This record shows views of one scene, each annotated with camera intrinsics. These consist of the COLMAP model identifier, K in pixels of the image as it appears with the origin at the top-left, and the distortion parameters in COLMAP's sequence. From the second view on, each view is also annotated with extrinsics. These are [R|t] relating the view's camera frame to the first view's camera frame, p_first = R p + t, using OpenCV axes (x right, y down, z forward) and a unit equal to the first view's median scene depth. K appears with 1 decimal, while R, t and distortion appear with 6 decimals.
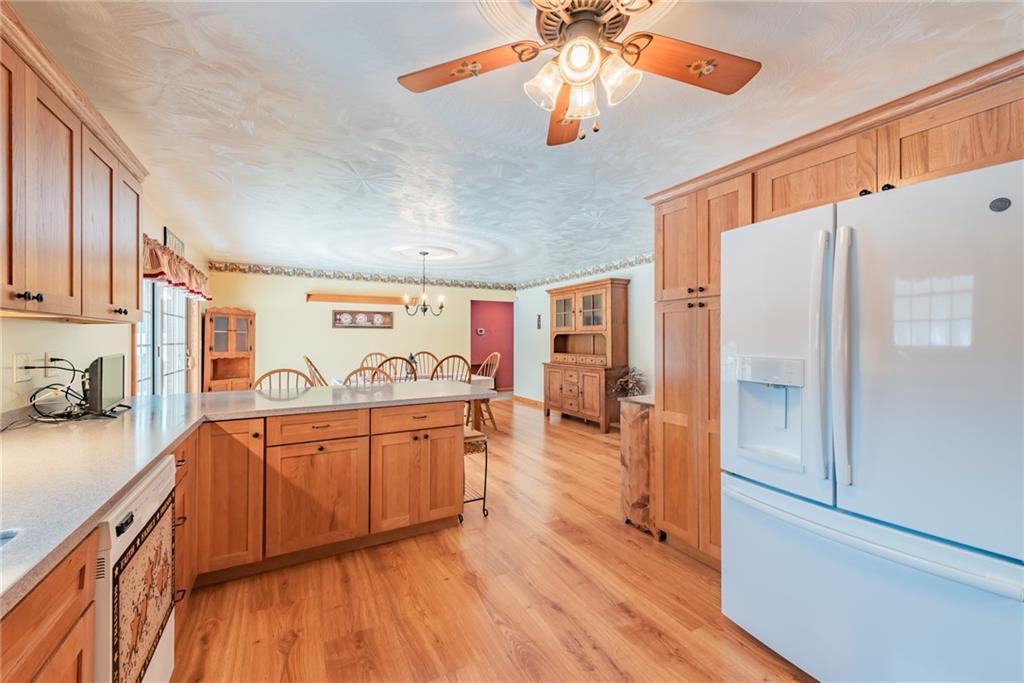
lens RADIAL K [[410.4, 0, 508.9], [0, 410.4, 337.3], [0, 0, 1]] dist [0.011594, -0.000826]
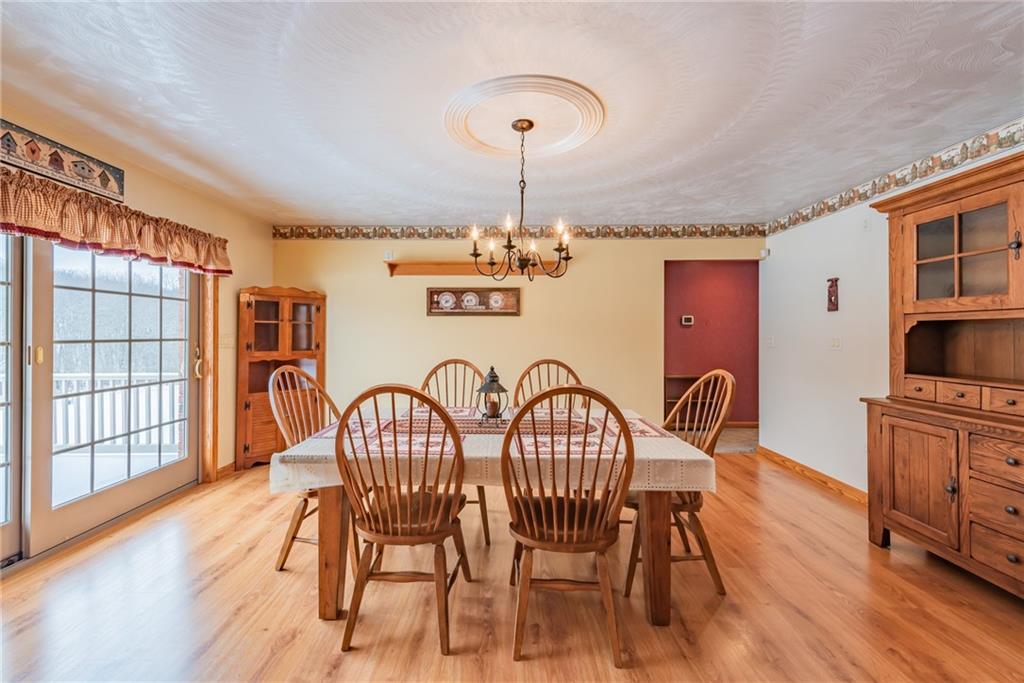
lens RADIAL K [[410.4, 0, 502.5], [0, 410.4, 331.1], [0, 0, 1]] dist [0.011594, -0.000826]
pose [[0.871429, -0.000842, -0.490521, -0.017771], [-0.001775, 0.999987, -0.004871, 0.003461], [0.490519, 0.005115, 0.871416, 0.503669]]
